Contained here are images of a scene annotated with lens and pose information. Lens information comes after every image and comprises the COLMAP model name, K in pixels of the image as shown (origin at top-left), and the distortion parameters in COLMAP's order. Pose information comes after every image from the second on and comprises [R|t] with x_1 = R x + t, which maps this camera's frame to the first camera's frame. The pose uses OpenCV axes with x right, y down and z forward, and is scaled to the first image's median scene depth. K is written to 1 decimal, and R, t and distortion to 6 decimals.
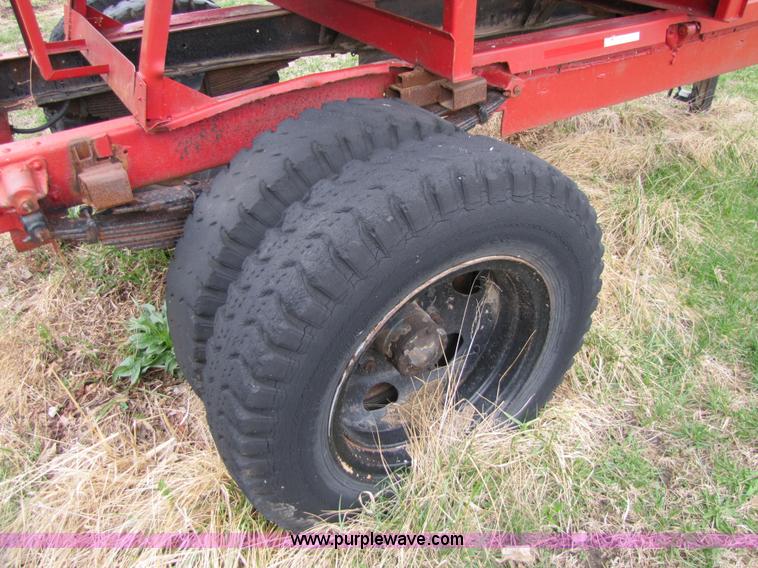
lens RADIAL K [[627.7, 0, 366.8], [0, 627.7, 282.7], [0, 0, 1]] dist [-0.176727, 0.129606]
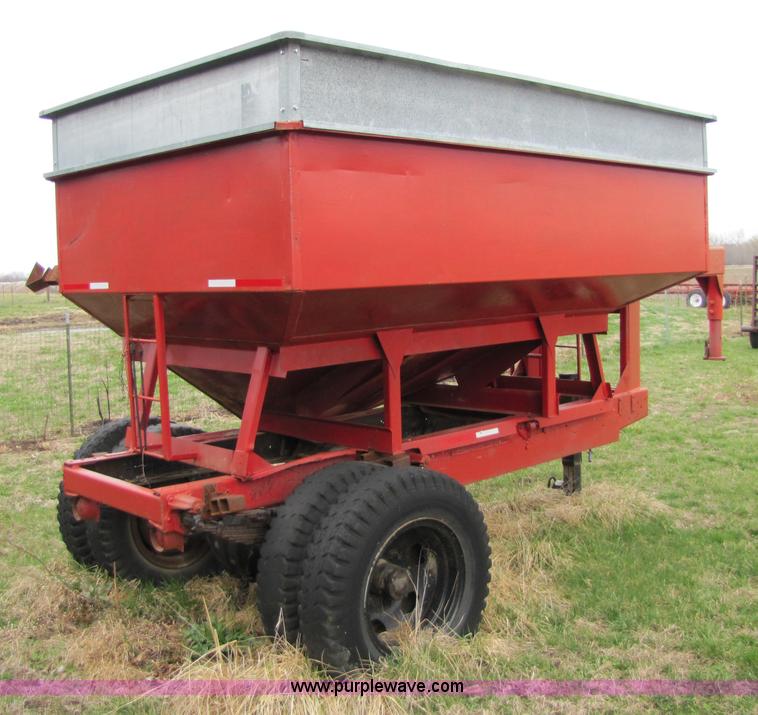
lens RADIAL K [[974.2, 0, 379.0], [0, 974.2, 357.5], [0, 0, 1]] dist [-0.196739, 0.005641]
pose [[0.977130, -0.033407, 0.210001, -0.382350], [0.137187, 0.853600, -0.502540, 0.671514], [-0.162468, 0.519856, 0.838662, -1.201640]]
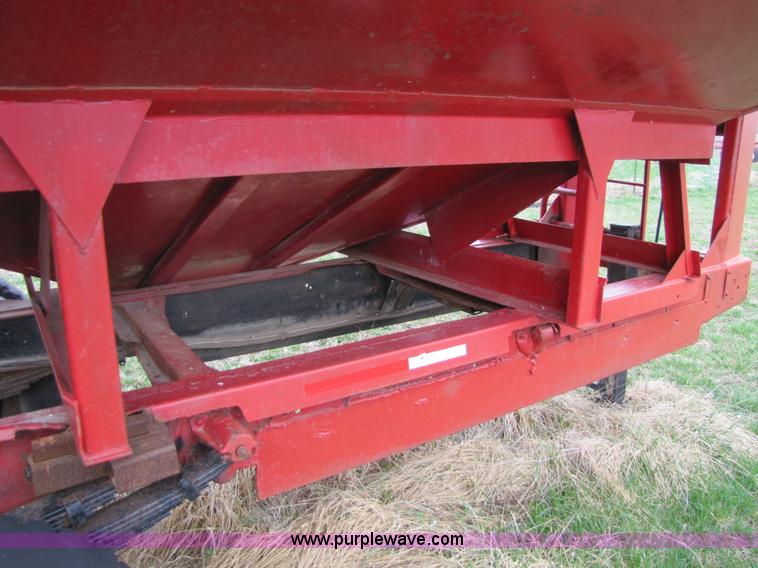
lens RADIAL K [[627.7, 0, 366.8], [0, 627.7, 282.7], [0, 0, 1]] dist [-0.176727, 0.129606]
pose [[0.999744, 0.010398, 0.020094, 0.326939], [-0.002217, 0.928881, -0.370371, -0.209952], [-0.022516, 0.370232, 0.928667, 0.262748]]
